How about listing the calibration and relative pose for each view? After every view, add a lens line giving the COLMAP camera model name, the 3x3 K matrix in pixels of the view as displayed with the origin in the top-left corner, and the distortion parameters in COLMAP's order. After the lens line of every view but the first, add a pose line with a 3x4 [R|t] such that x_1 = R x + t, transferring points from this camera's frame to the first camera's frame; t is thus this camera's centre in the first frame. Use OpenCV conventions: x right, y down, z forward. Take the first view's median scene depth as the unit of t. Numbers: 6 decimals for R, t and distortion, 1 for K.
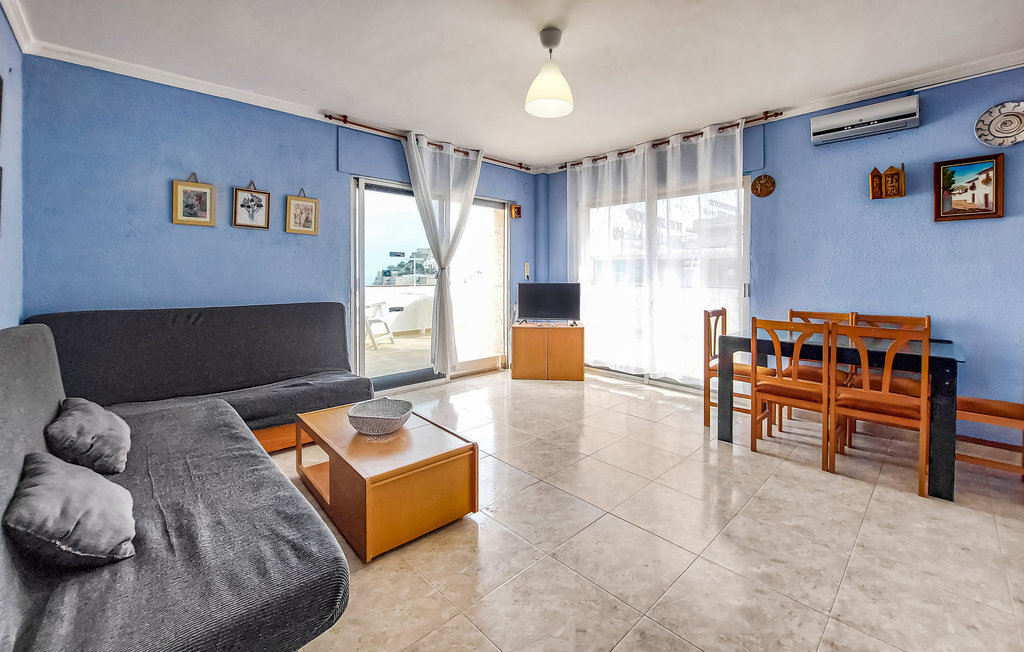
lens RADIAL K [[419.7, 0, 507.4], [0, 419.7, 283.9], [0, 0, 1]] dist [-0.001204, -0.000299]
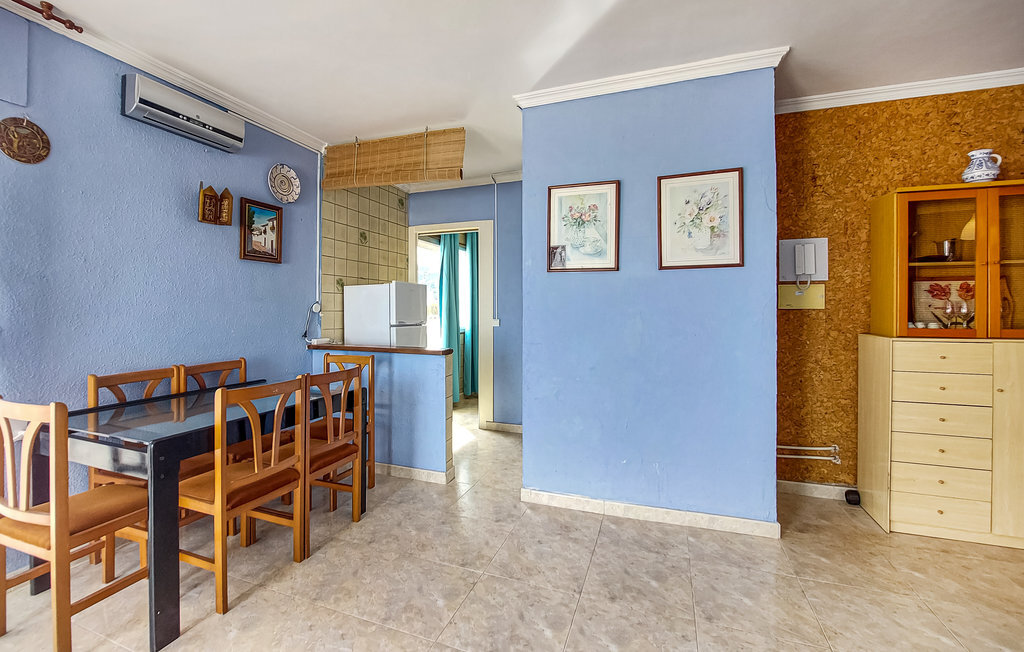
lens RADIAL K [[434.8, 0, 510.1], [0, 434.8, 306.9], [0, 0, 1]] dist [-0.001381, -0.000344]
pose [[-0.438774, 0.012690, 0.898508, -0.146055], [0.028389, 0.999597, -0.000255, -0.021799], [-0.898149, 0.025396, -0.438957, 0.917562]]
